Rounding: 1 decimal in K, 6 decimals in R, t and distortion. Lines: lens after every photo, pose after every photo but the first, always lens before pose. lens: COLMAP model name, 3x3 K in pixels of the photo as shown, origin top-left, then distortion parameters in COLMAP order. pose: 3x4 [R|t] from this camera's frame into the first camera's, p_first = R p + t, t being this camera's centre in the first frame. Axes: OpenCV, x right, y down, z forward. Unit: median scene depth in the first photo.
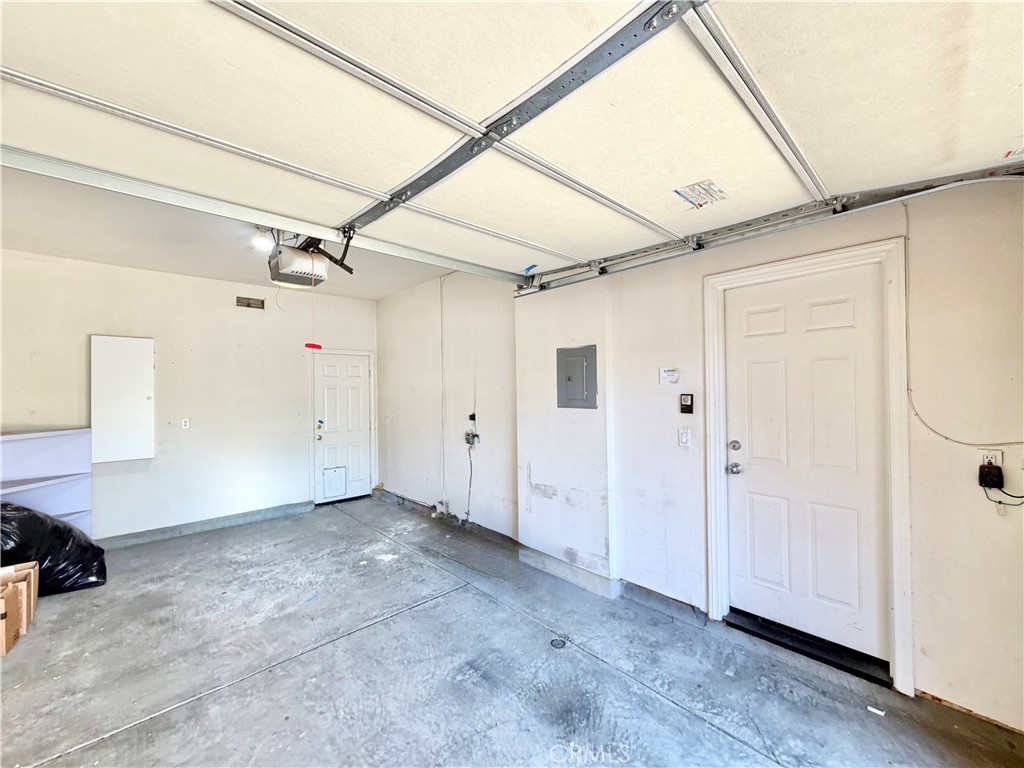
lens RADIAL K [[408.1, 0, 511.3], [0, 408.1, 383.5], [0, 0, 1]] dist [-0.002319, 0.000942]
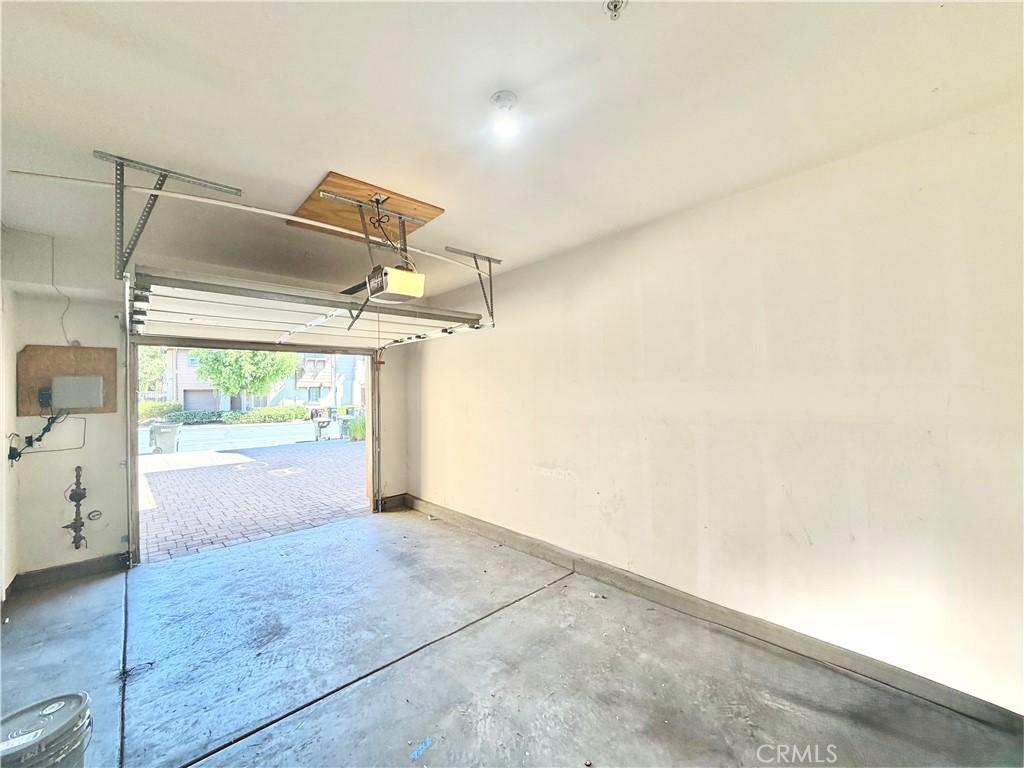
lens RADIAL K [[408.1, 0, 509.0], [0, 408.1, 382.4], [0, 0, 1]] dist [-0.002319, 0.000942]
pose [[-0.999591, 0.028501, 0.002212, -0.687406], [0.028417, 0.999098, -0.031548, 0.016243], [-0.003109, -0.031472, -0.999500, 1.759076]]
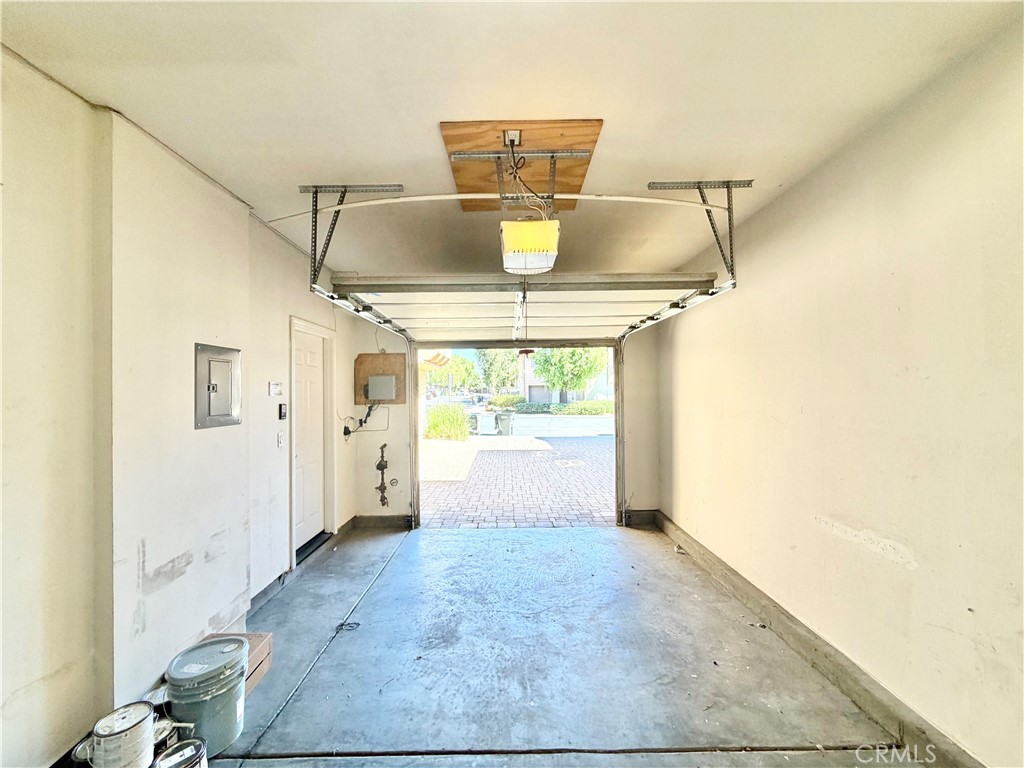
lens RADIAL K [[408.1, 0, 511.0], [0, 408.1, 384.3], [0, 0, 1]] dist [-0.002319, 0.000942]
pose [[-0.734305, 0.031543, 0.678086, -0.873548], [0.012981, 0.999390, -0.032431, 0.015580], [-0.678695, -0.015012, -0.734267, 1.362522]]
